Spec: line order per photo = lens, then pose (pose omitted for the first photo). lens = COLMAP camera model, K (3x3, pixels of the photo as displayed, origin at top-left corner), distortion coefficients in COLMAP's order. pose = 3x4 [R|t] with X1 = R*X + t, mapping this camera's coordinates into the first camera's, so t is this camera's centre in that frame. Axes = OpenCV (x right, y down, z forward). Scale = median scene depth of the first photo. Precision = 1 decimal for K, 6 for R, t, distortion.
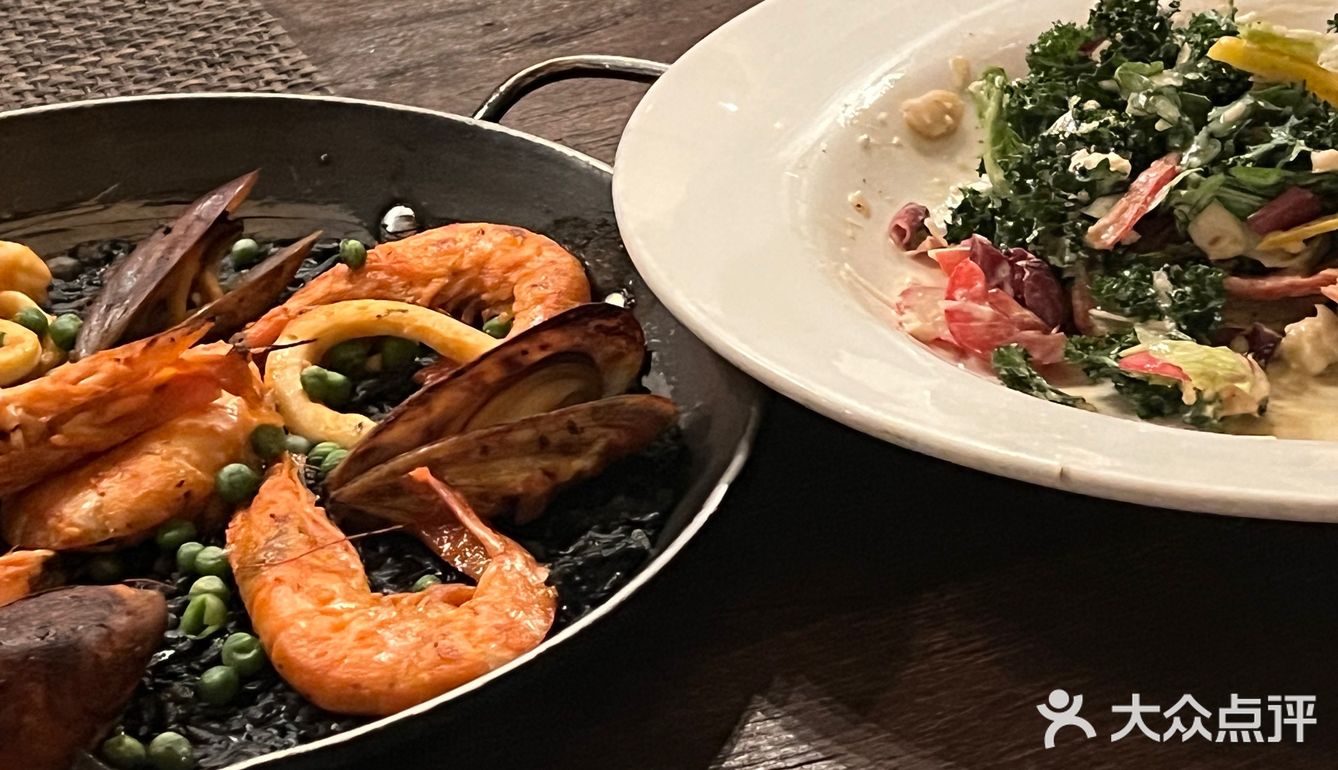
lens RADIAL K [[3038.7, 0, 669.0], [0, 3038.7, 385.0], [0, 0, 1]] dist [0.247456, -0.853168]
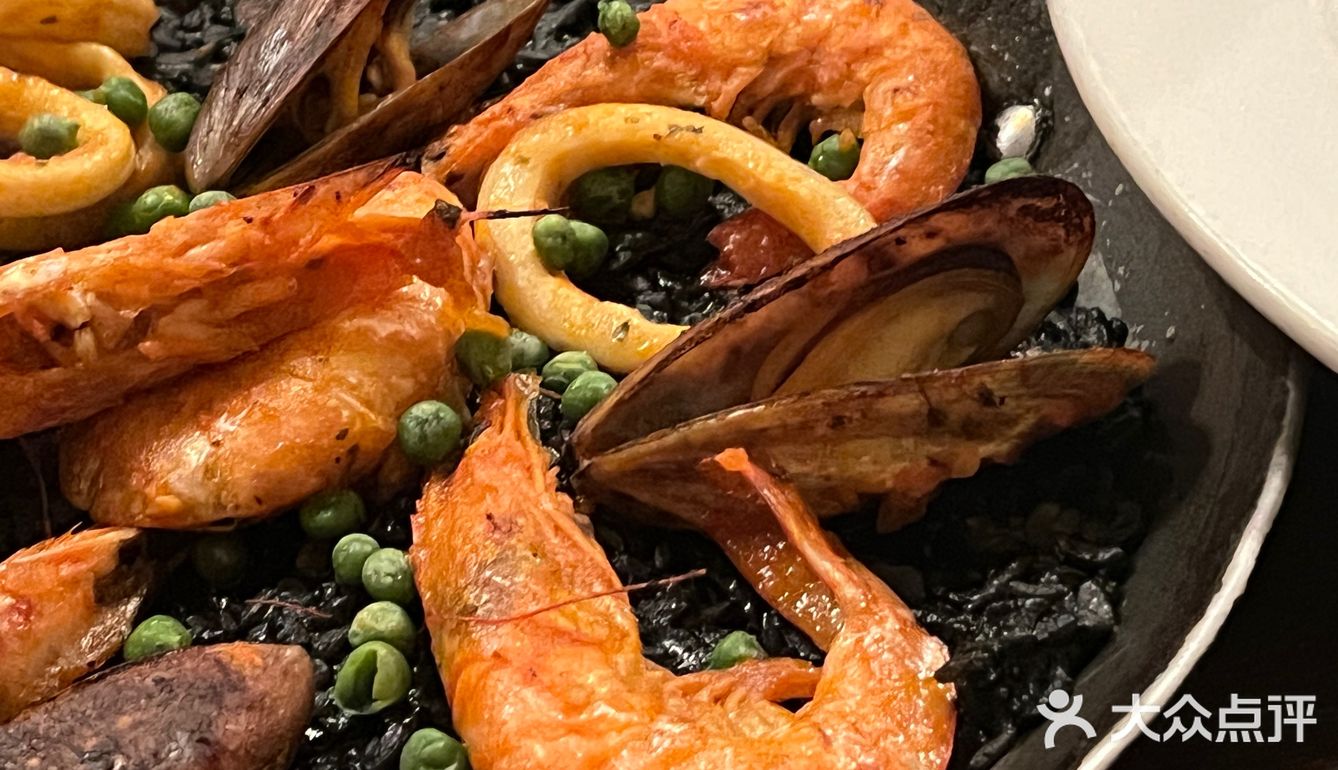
lens RADIAL K [[3038.7, 0, 669.0], [0, 3038.7, 385.0], [0, 0, 1]] dist [0.247456, -0.853168]
pose [[0.997170, 0.064319, -0.038920, -0.069465], [-0.056936, 0.984191, 0.167707, -0.084133], [0.049092, -0.165016, 0.985068, 0.391269]]
